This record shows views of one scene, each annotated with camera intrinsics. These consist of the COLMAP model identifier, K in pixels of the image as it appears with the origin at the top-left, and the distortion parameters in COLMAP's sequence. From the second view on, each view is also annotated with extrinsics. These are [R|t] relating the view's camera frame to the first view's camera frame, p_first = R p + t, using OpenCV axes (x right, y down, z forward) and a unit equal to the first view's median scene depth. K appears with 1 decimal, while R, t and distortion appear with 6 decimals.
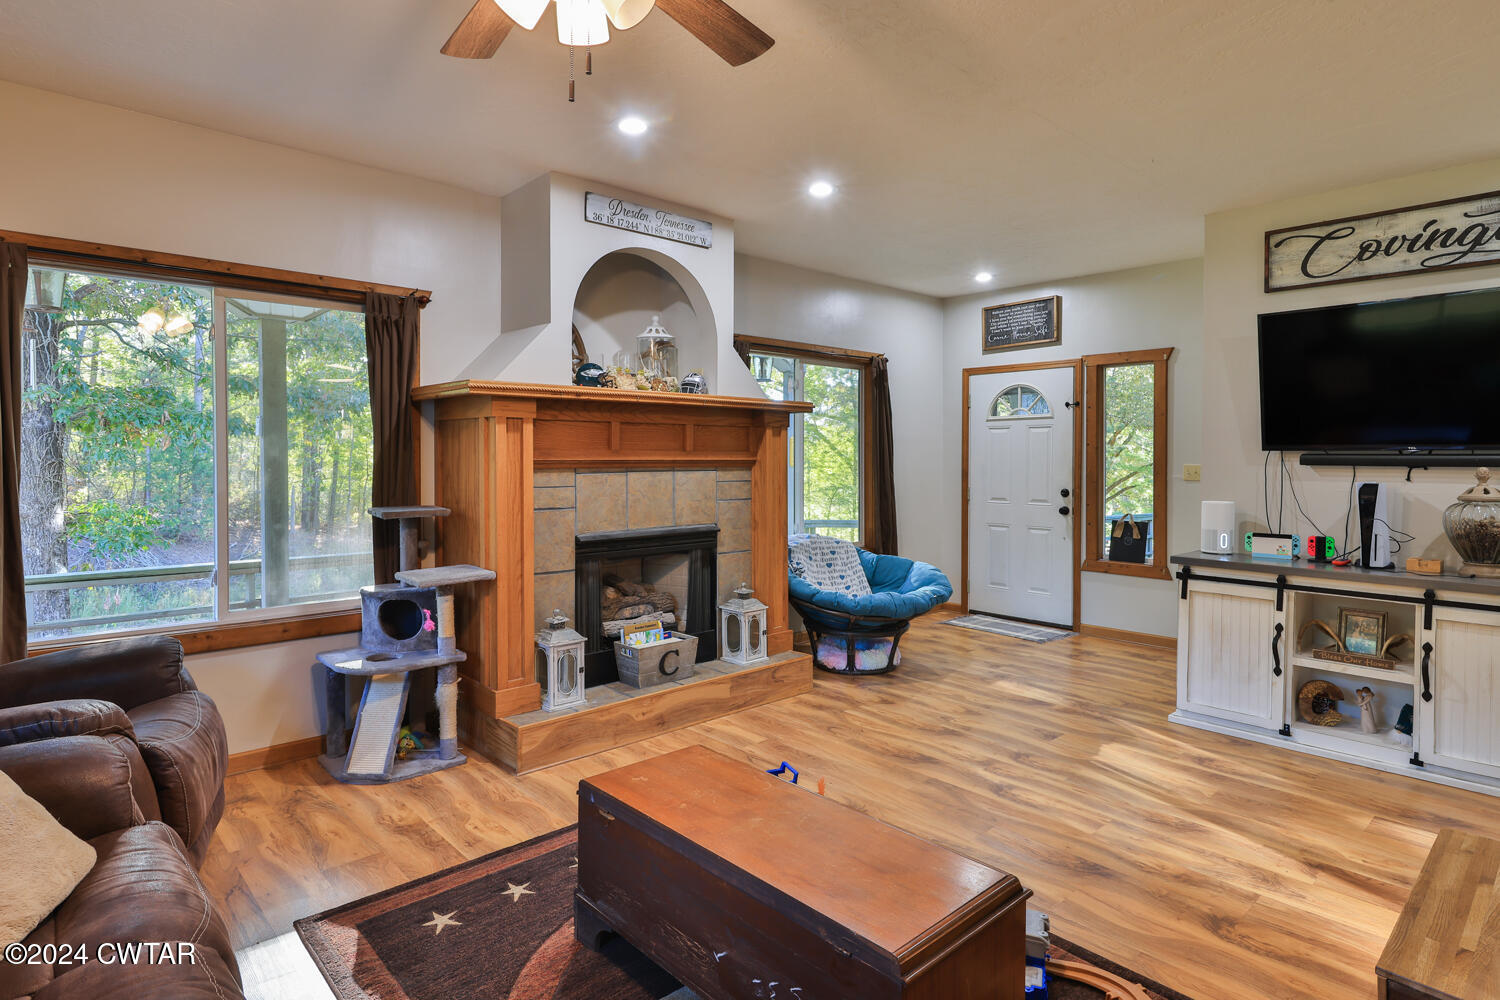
lens RADIAL K [[793.8, 0, 748.0], [0, 793.8, 467.6], [0, 0, 1]] dist [-0.002487, -0.002128]
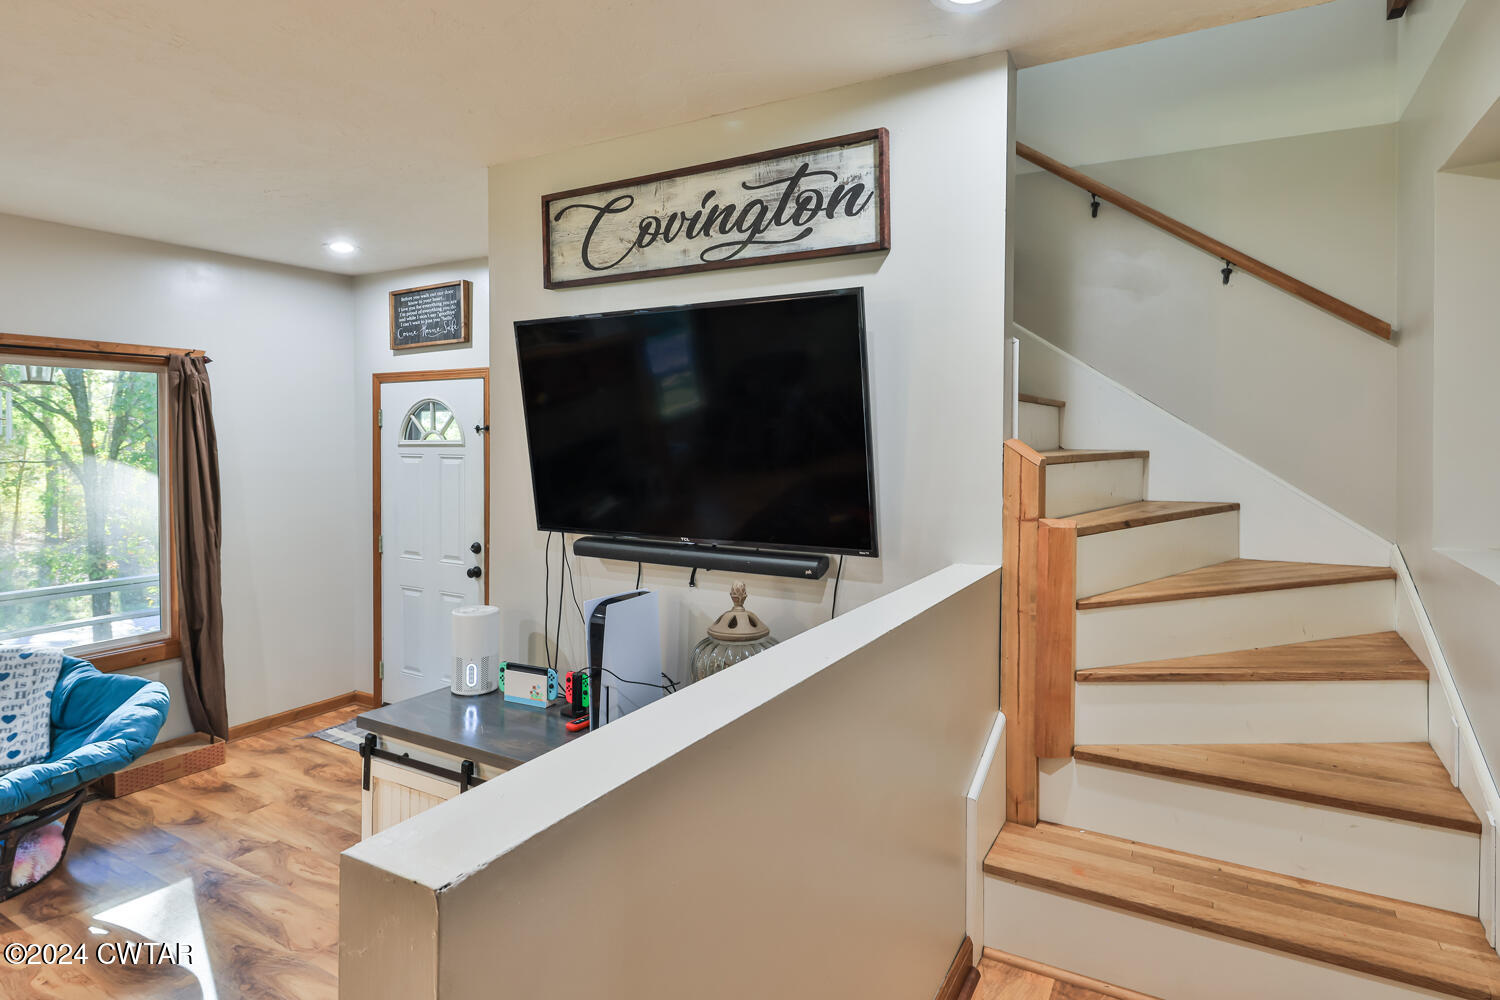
lens RADIAL K [[794.4, 0, 751.8], [0, 794.4, 445.7], [0, 0, 1]] dist [0.003658, -0.000125]
pose [[0.950245, -0.000518, 0.311503, 0.642726], [0.002580, 0.999977, -0.006209, -0.090506], [-0.311493, 0.006704, 0.950225, 0.338678]]
